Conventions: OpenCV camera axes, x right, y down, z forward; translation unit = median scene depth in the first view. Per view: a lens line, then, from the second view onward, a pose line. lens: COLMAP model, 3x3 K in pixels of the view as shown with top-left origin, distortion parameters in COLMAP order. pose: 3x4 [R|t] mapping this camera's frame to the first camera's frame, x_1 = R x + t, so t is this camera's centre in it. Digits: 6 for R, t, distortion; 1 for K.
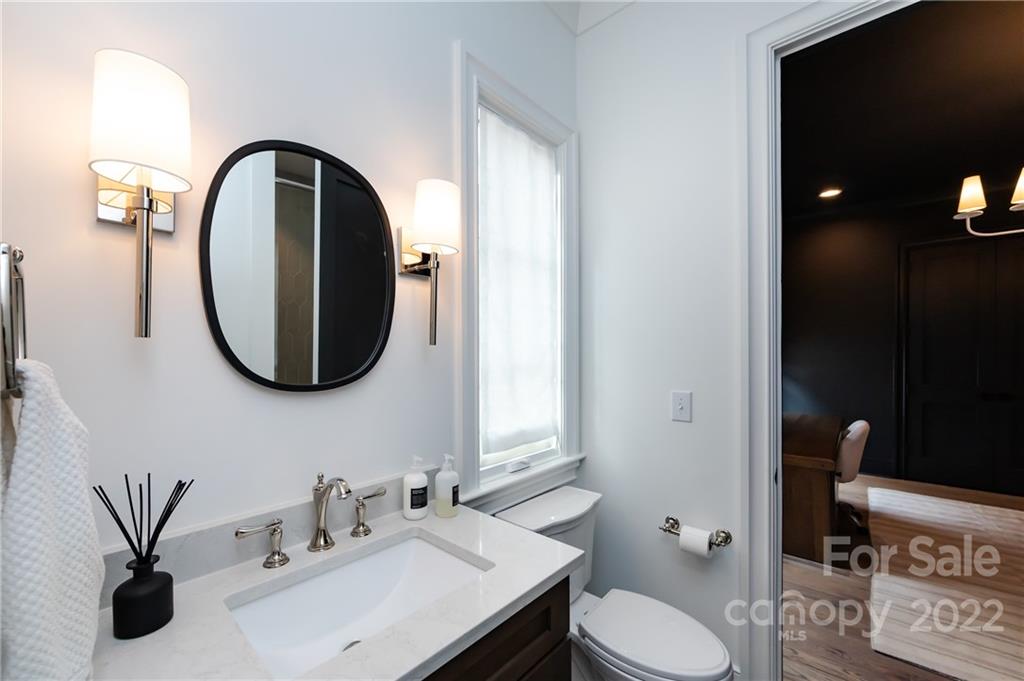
lens RADIAL K [[411.0, 0, 515.1], [0, 411.0, 354.0], [0, 0, 1]] dist [-0.002801, -0.000399]
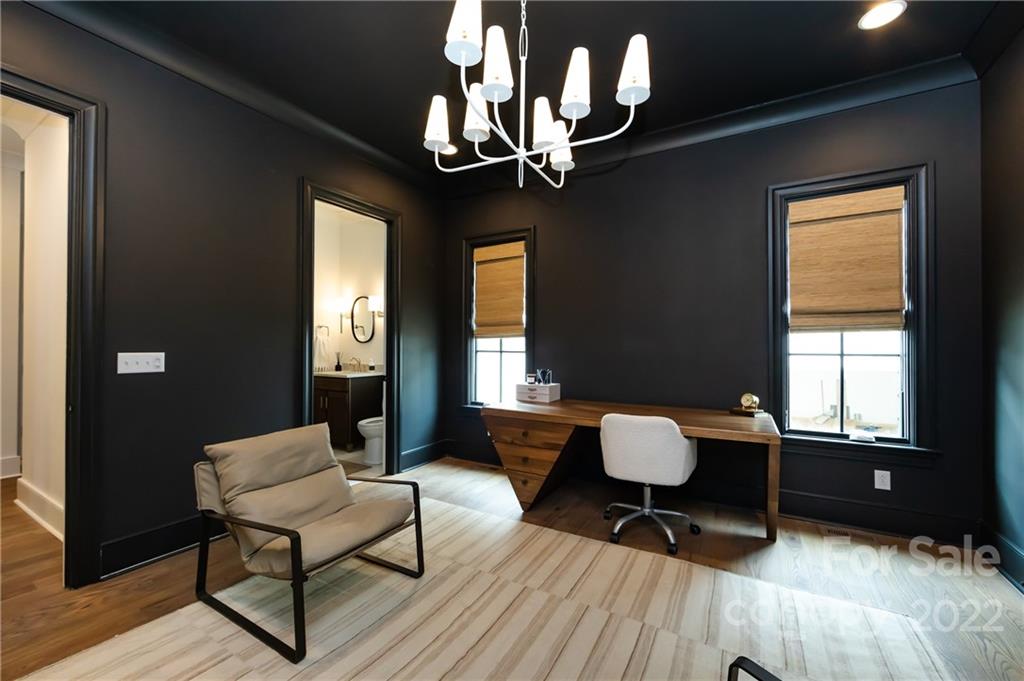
lens RADIAL K [[410.5, 0, 513.7], [0, 410.5, 340.7], [0, 0, 1]] dist [0.000493, 0.000051]
pose [[0.193034, -0.002204, -0.981190, 6.064762], [-0.000541, 0.999997, -0.002352, 0.080388], [0.981192, 0.000984, 0.193032, 2.304660]]
